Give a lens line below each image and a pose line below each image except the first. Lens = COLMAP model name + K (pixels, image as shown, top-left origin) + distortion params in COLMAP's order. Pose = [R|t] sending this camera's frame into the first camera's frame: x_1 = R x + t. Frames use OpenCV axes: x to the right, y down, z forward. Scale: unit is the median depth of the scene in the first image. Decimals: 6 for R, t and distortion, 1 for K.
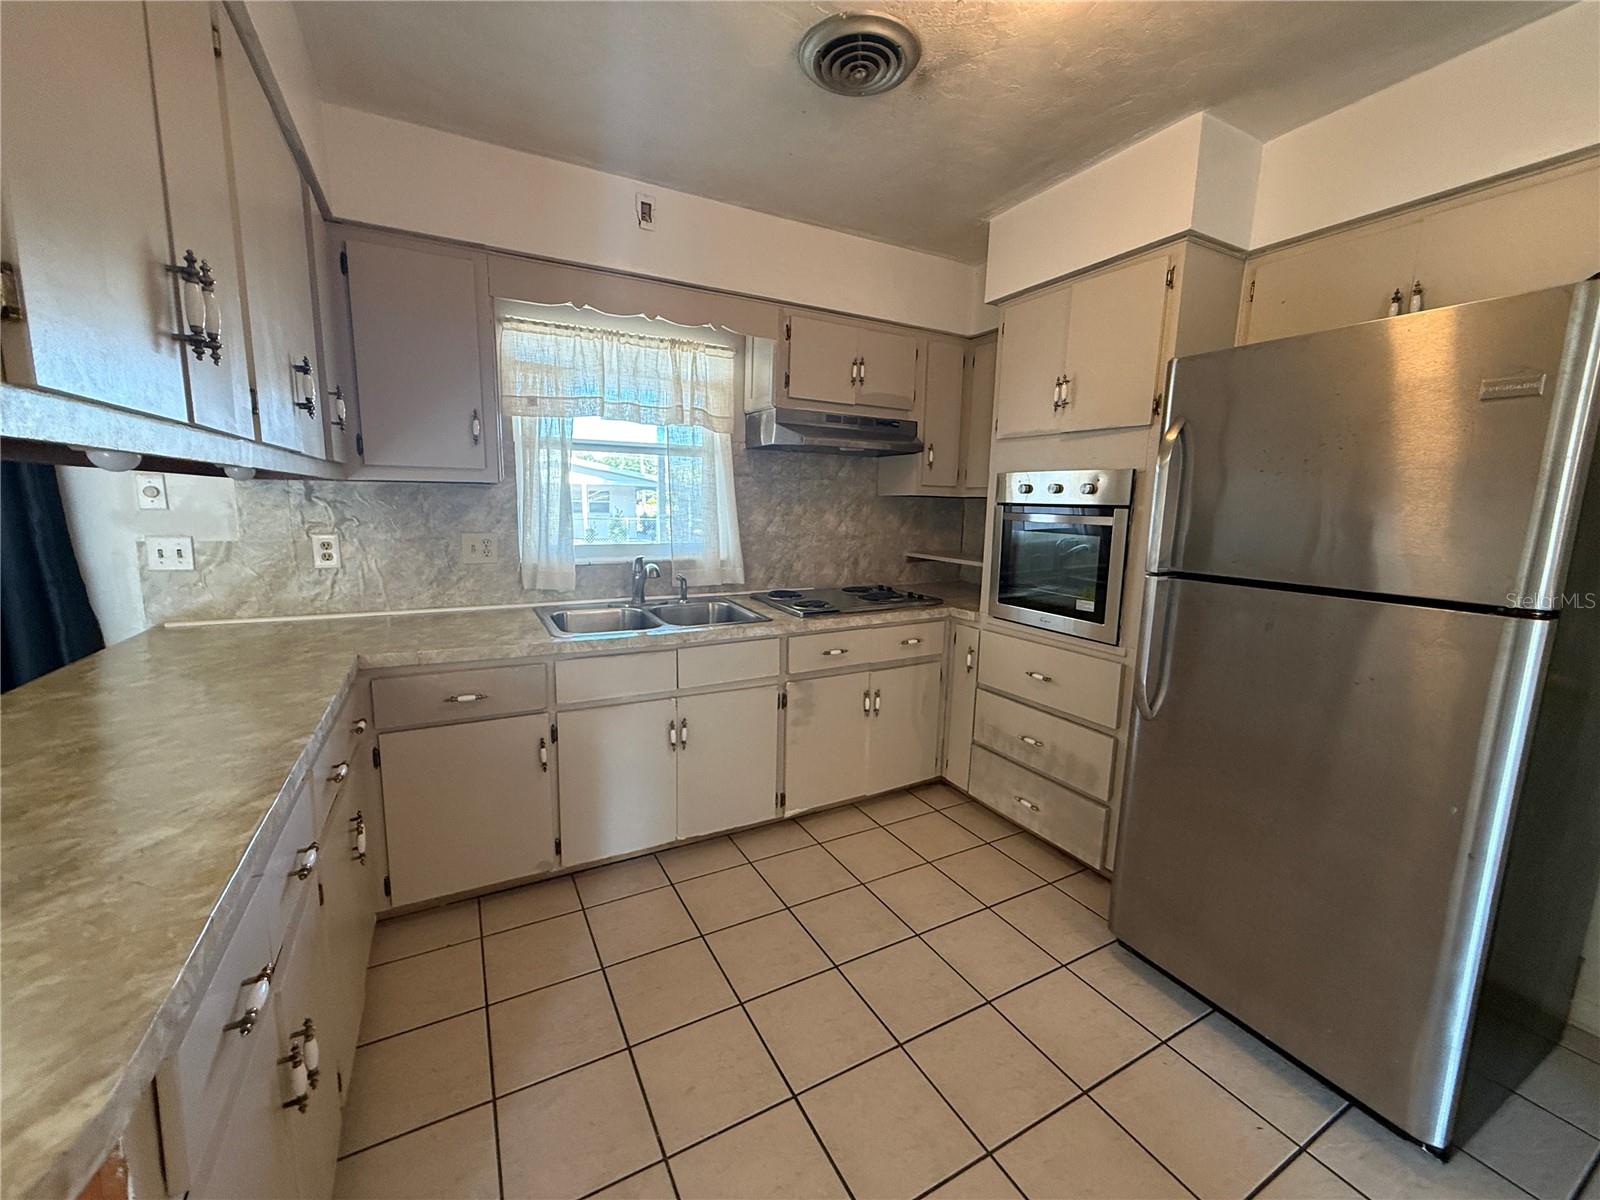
lens RADIAL K [[637.2, 0, 793.8], [0, 637.2, 601.1], [0, 0, 1]] dist [-0.000961, 0.000798]
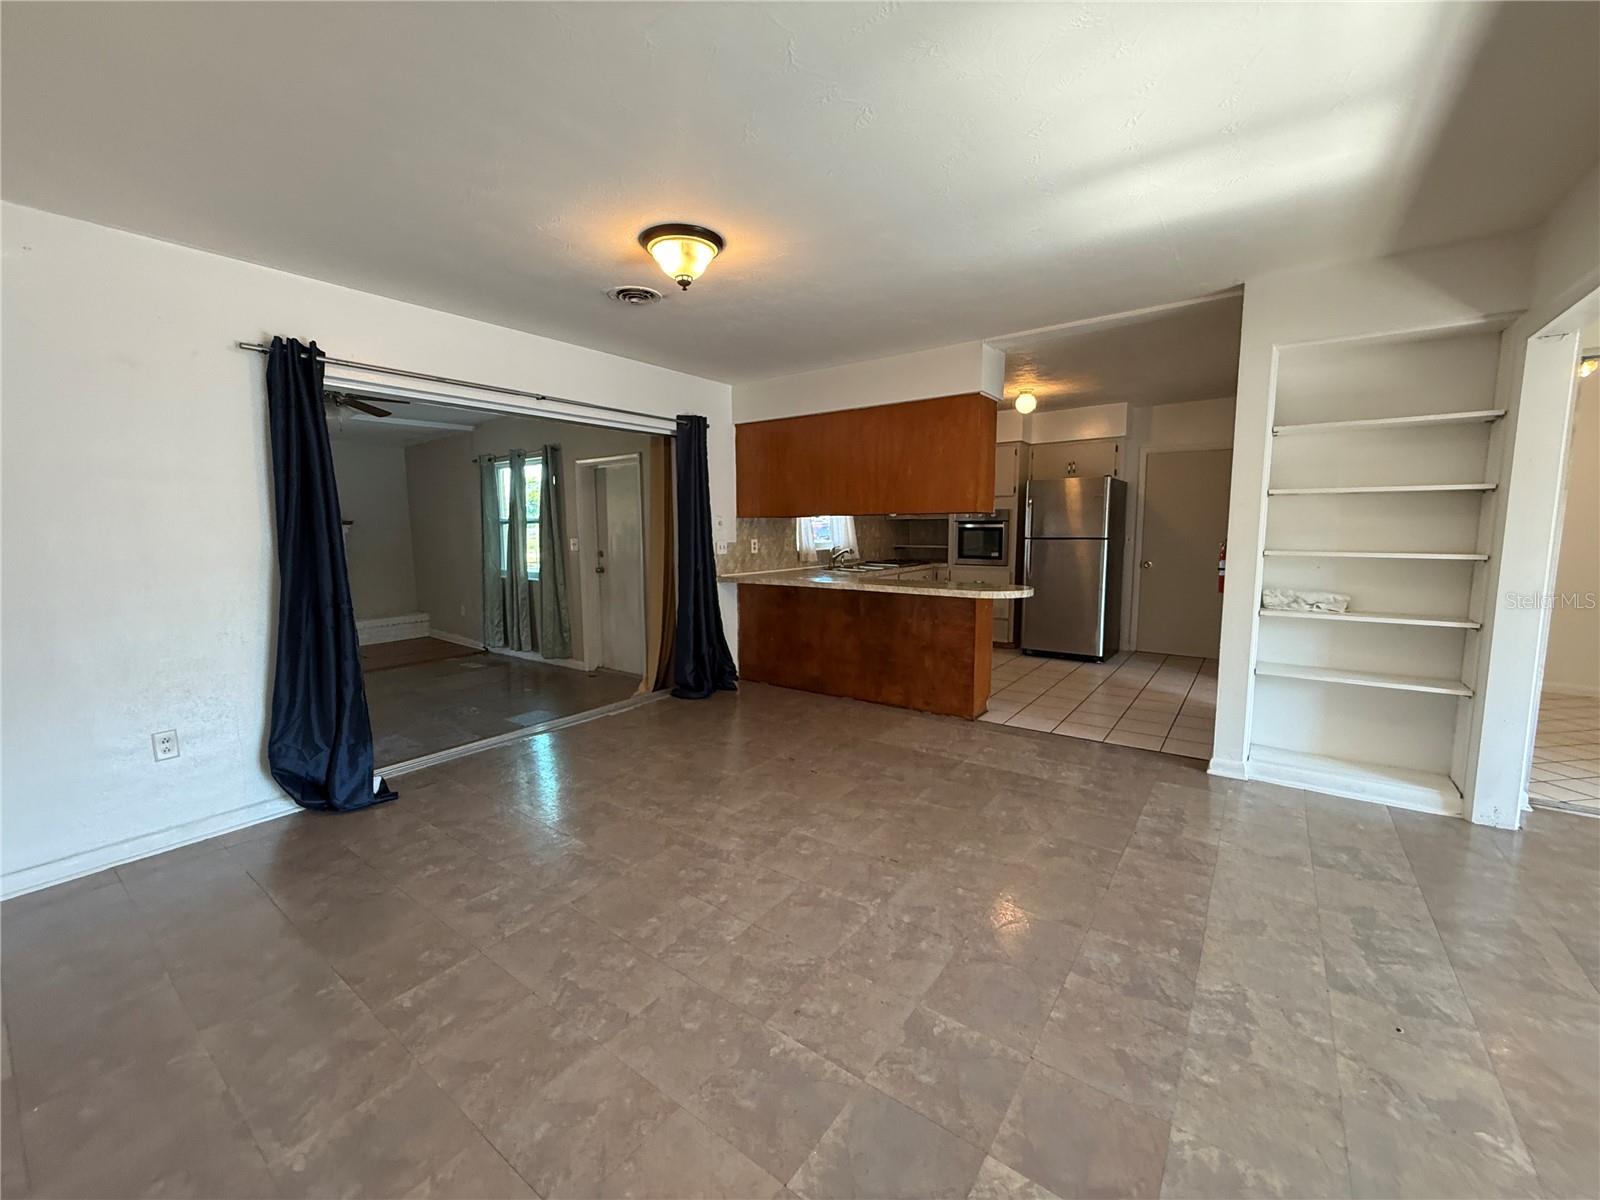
lens RADIAL K [[637.2, 0, 791.5], [0, 637.2, 600.3], [0, 0, 1]] dist [-0.000961, 0.000798]
pose [[0.905839, -0.073145, 0.417260, -1.525001], [0.089210, 0.995830, -0.019100, 0.176316], [-0.414123, 0.054525, 0.908586, -1.192820]]
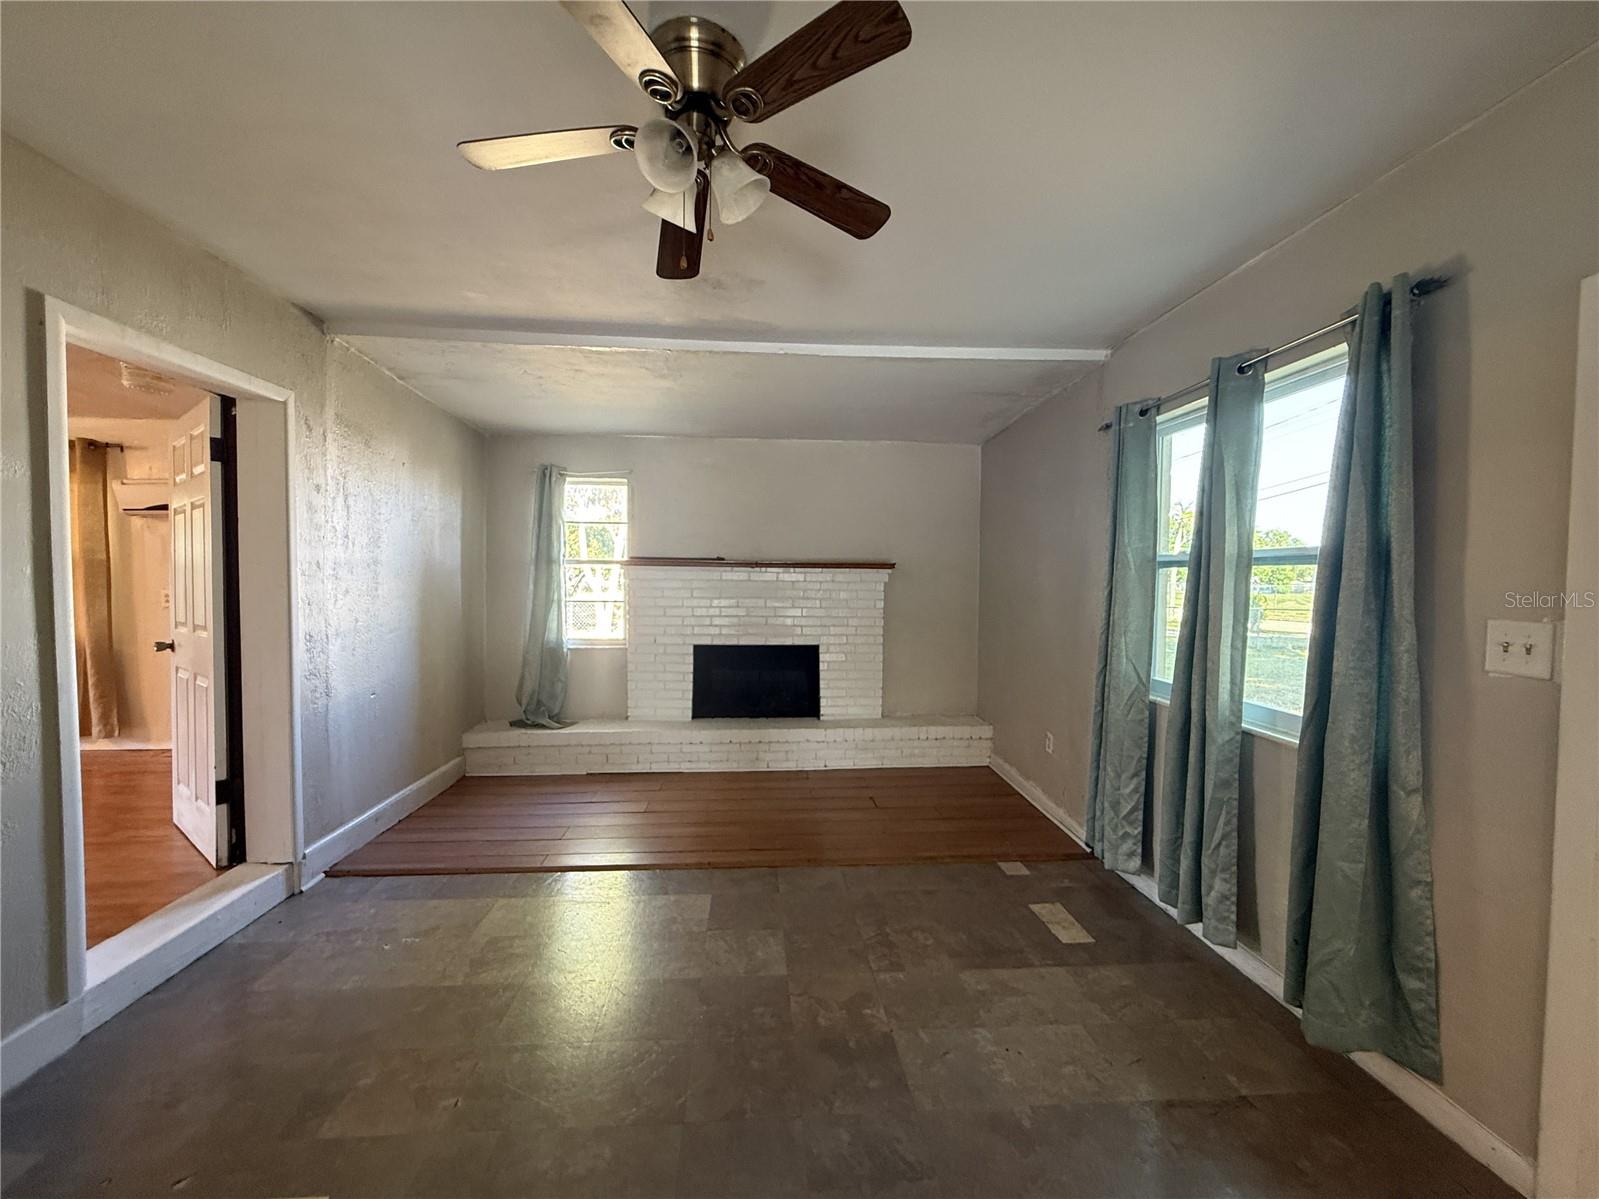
lens RADIAL K [[636.8, 0, 805.9], [0, 636.8, 595.9], [0, 0, 1]] dist [-0.000961, 0.000798]
pose [[0.915911, 0.003570, -0.401366, -1.611375], [-0.057073, 0.990958, -0.121426, -0.114208], [0.397303, 0.134123, 0.907833, 0.670212]]
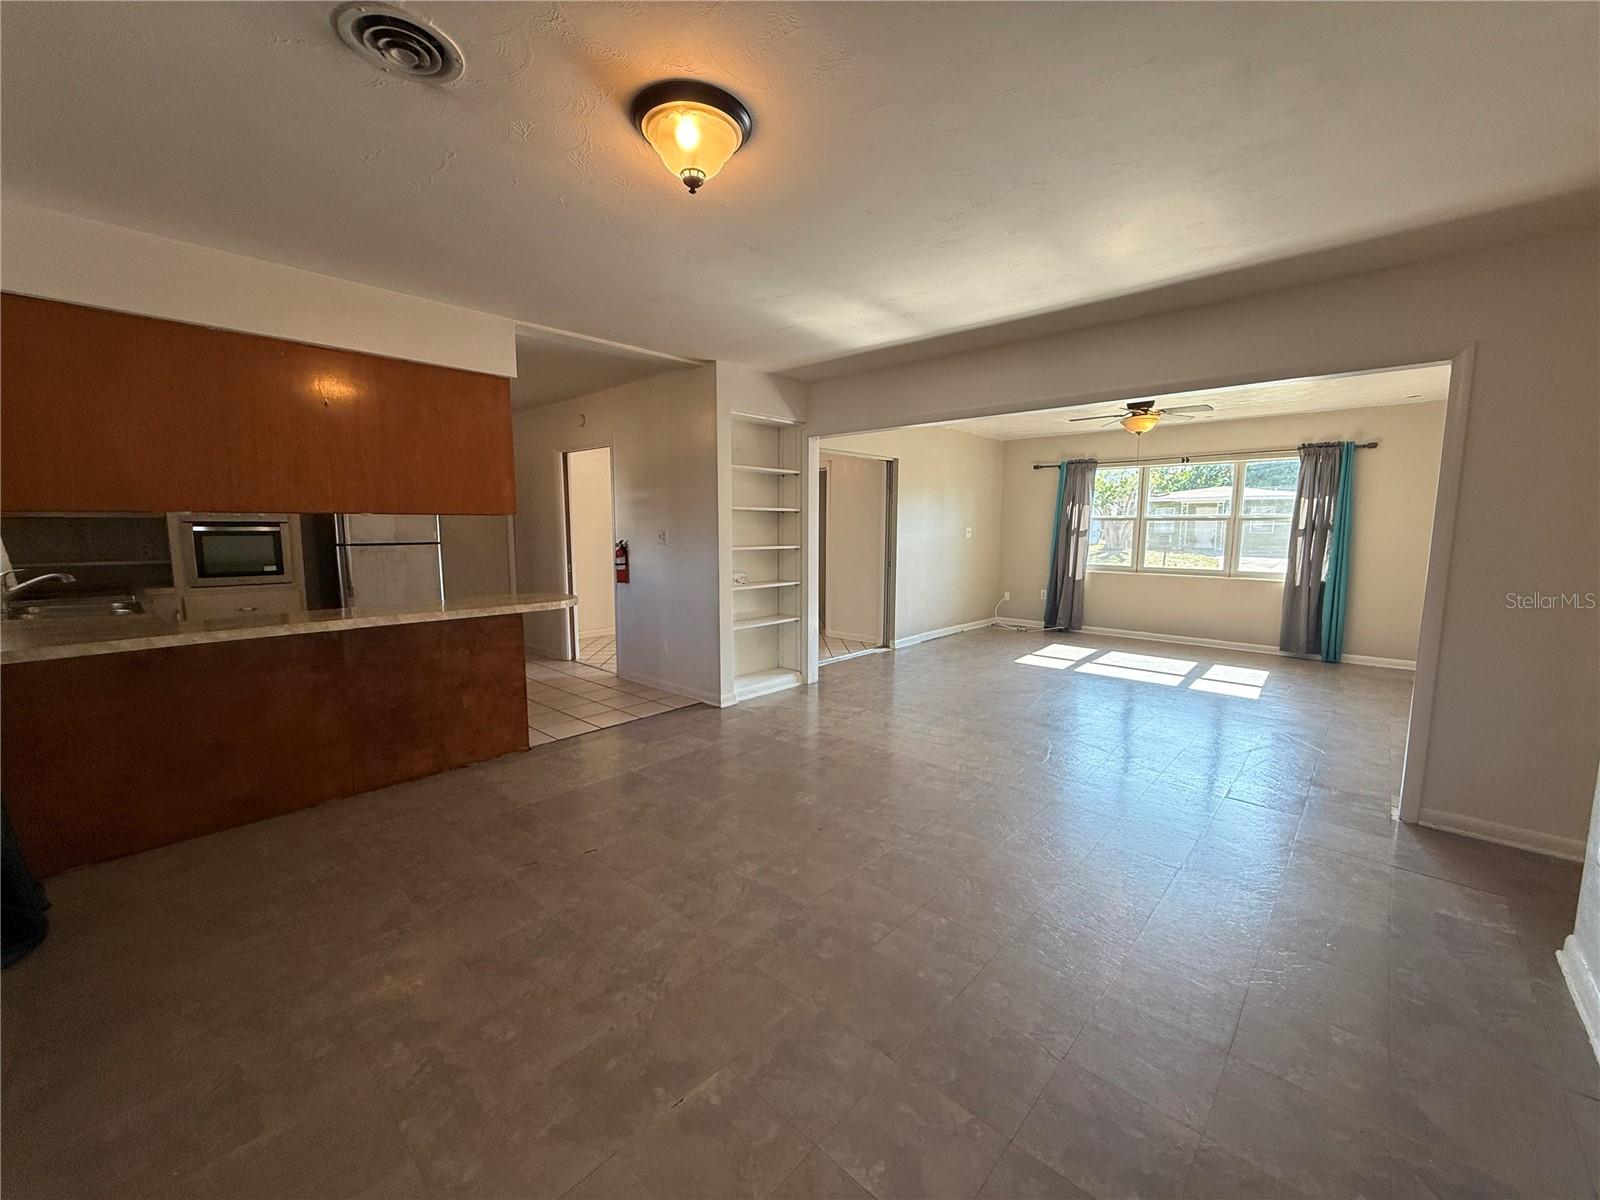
lens RADIAL K [[637.2, 0, 795.6], [0, 637.2, 598.3], [0, 0, 1]] dist [-0.000961, 0.000798]
pose [[-0.325711, -0.124221, 0.937274, -1.988964], [0.139490, 0.974169, 0.177585, -0.027237], [-0.935123, 0.188582, -0.299970, 0.002376]]
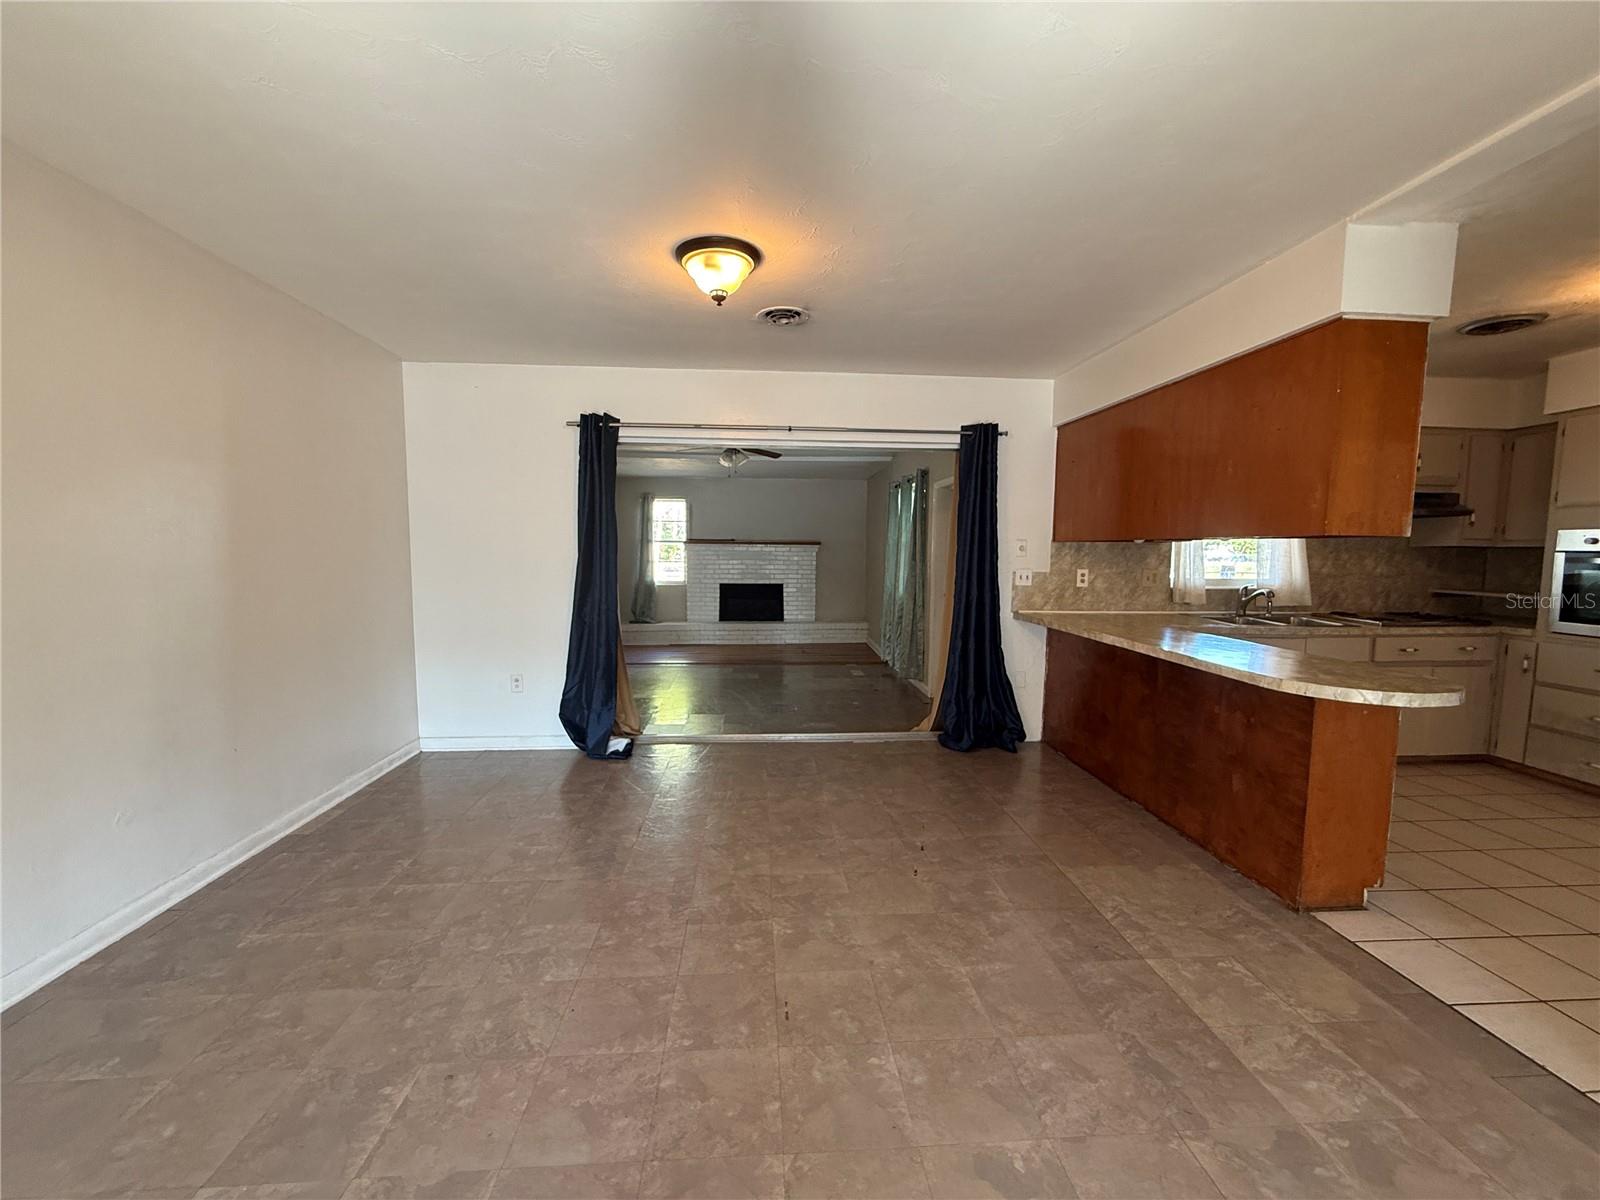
lens RADIAL K [[637.2, 0, 797.7], [0, 637.2, 597.8], [0, 0, 1]] dist [-0.000961, 0.000798]
pose [[0.911687, 0.023900, -0.410191, -0.672895], [-0.057831, 0.995833, -0.070512, 0.154925], [0.406796, 0.088007, 0.909270, -1.019550]]
